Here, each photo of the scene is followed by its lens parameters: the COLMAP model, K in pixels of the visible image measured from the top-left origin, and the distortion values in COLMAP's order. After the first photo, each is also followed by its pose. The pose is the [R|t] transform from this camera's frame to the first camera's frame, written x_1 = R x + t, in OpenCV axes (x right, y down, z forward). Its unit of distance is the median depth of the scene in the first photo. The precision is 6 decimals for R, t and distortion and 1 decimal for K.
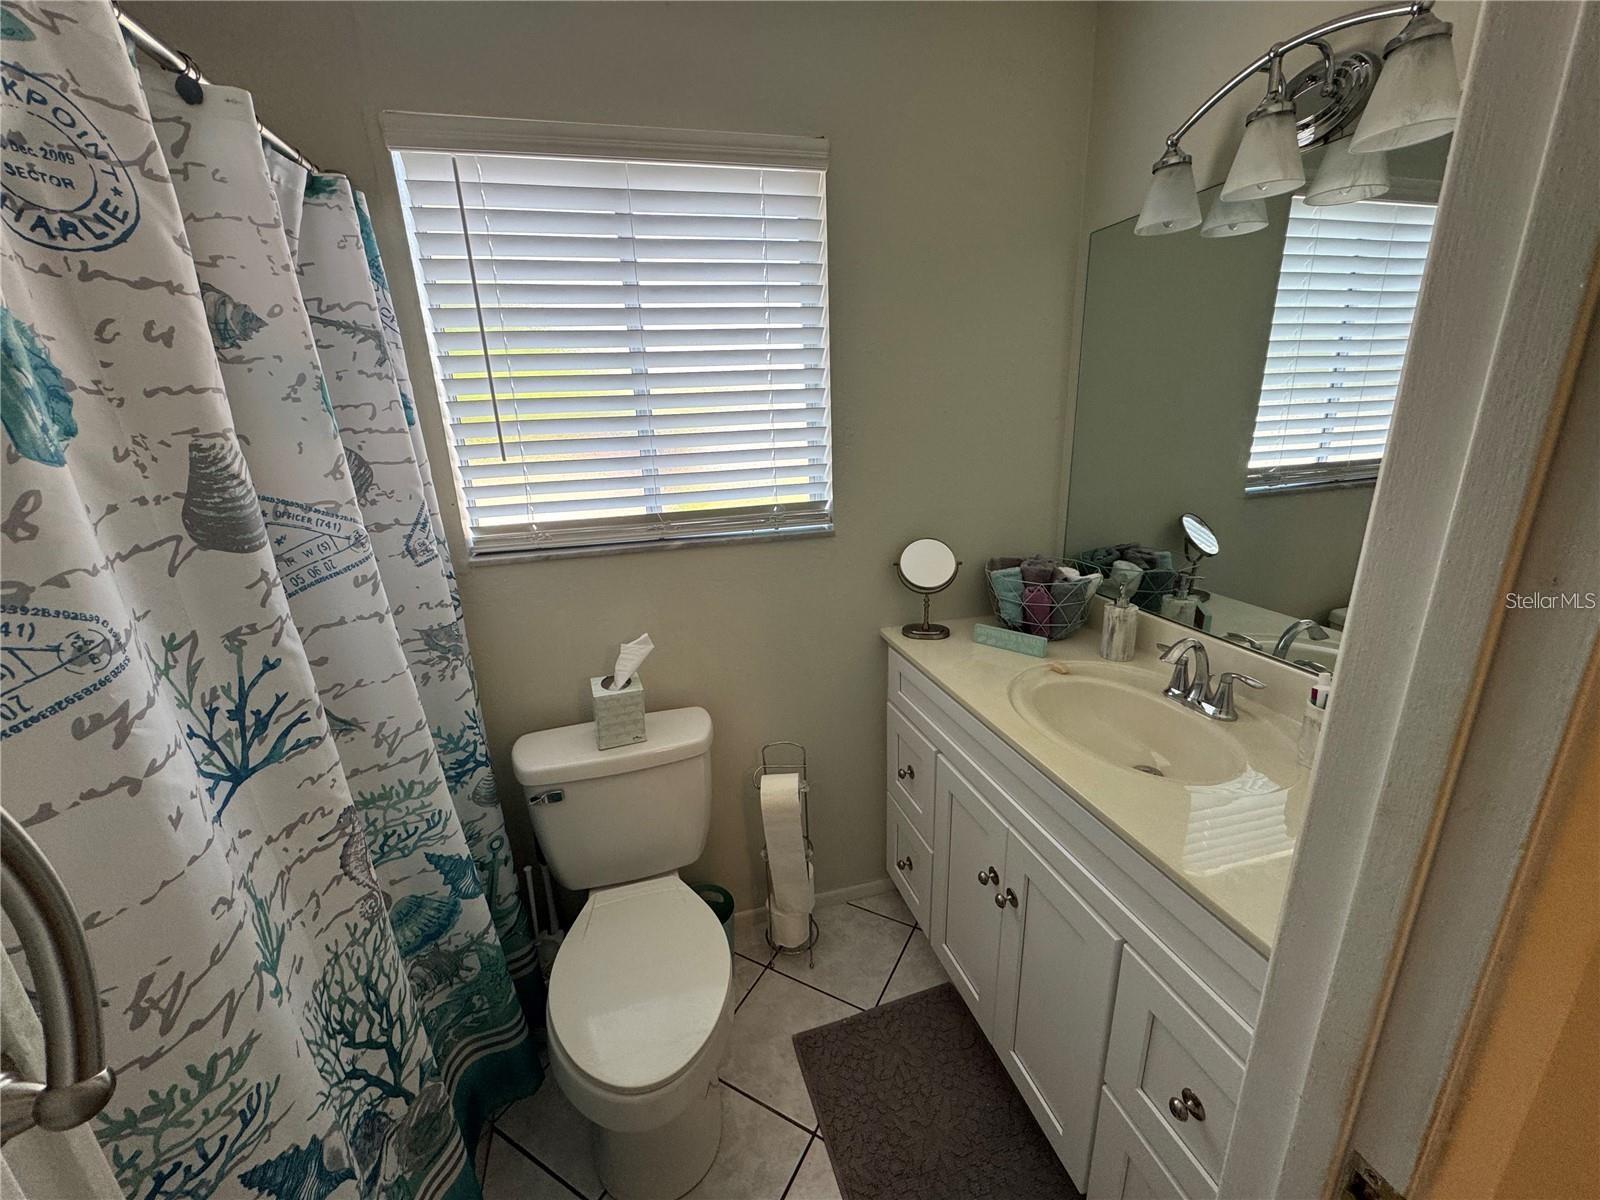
lens RADIAL K [[633.6, 0, 800.0], [0, 633.6, 600.0], [0, 0, 1]] dist [-0.003486, 0.000068]
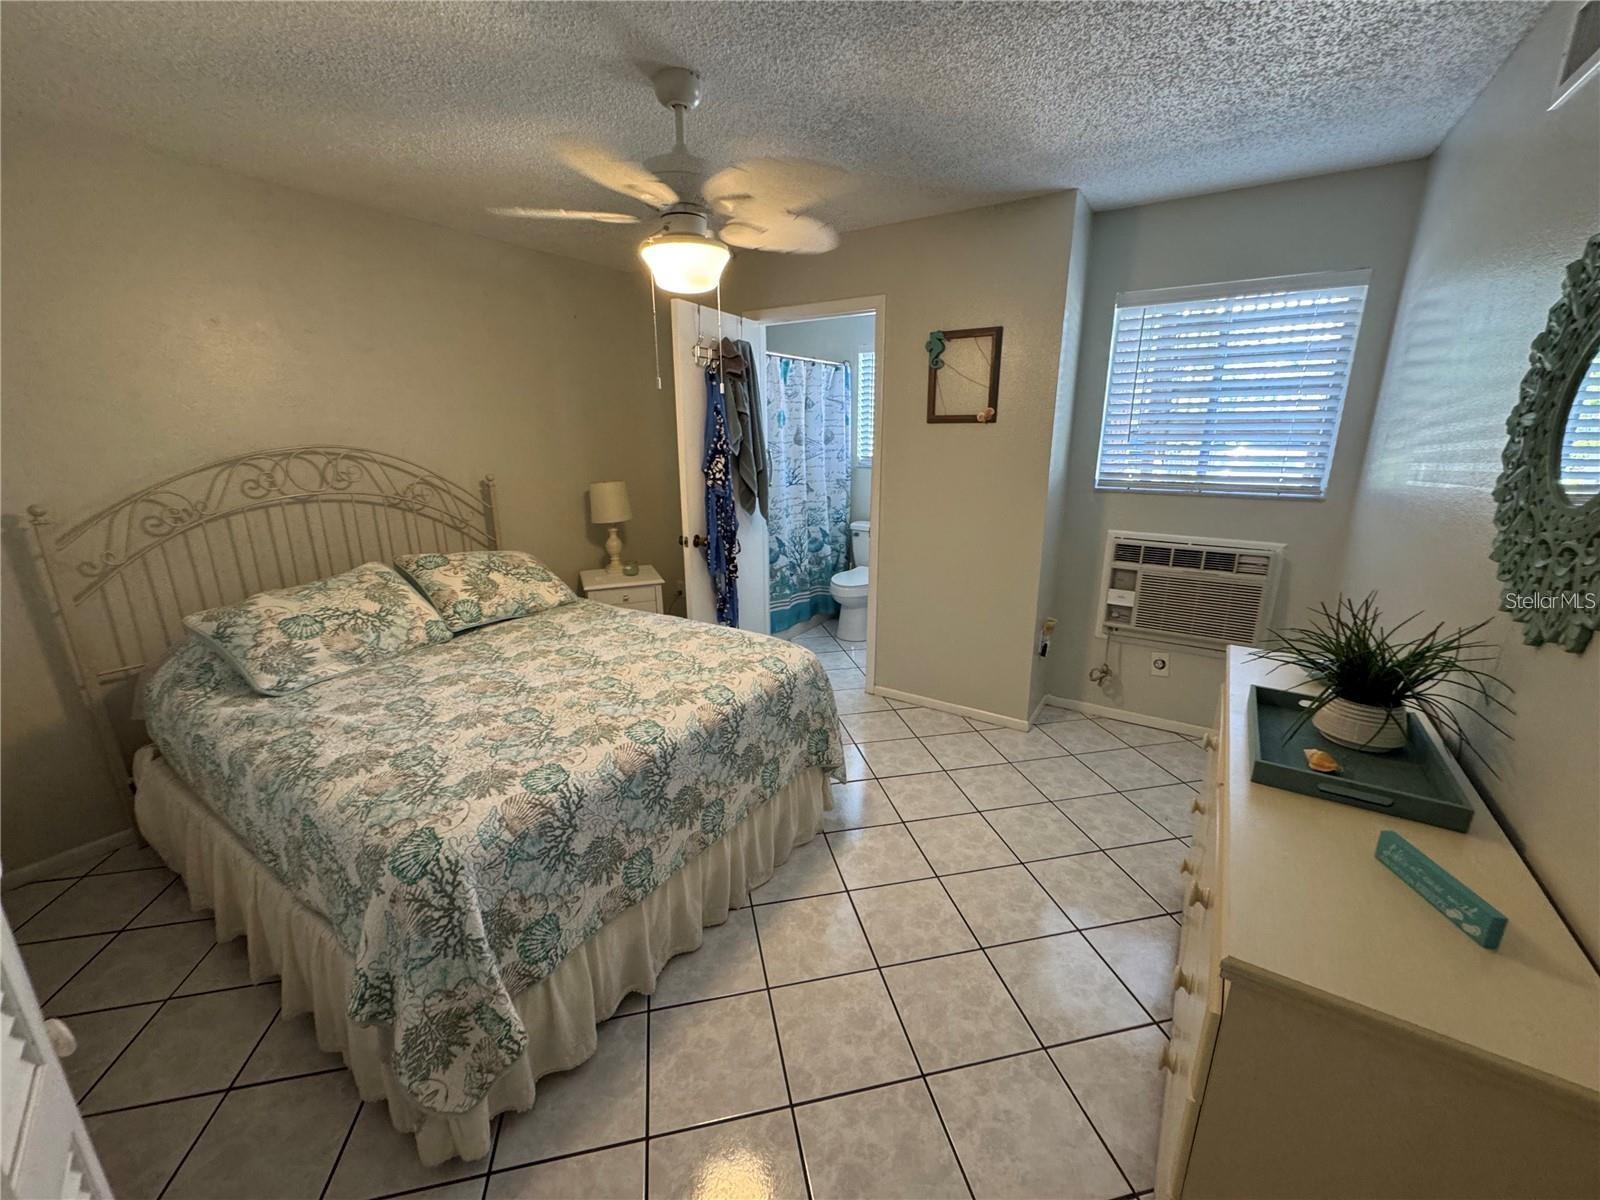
lens RADIAL K [[633.6, 0, 800.0], [0, 633.6, 600.0], [0, 0, 1]] dist [-0.003486, 0.000068]
pose [[0.652716, 0.228874, -0.722204, 2.453375], [-0.230524, 0.968074, 0.098449, 0.486261], [0.721679, 0.102226, 0.684638, -1.904585]]
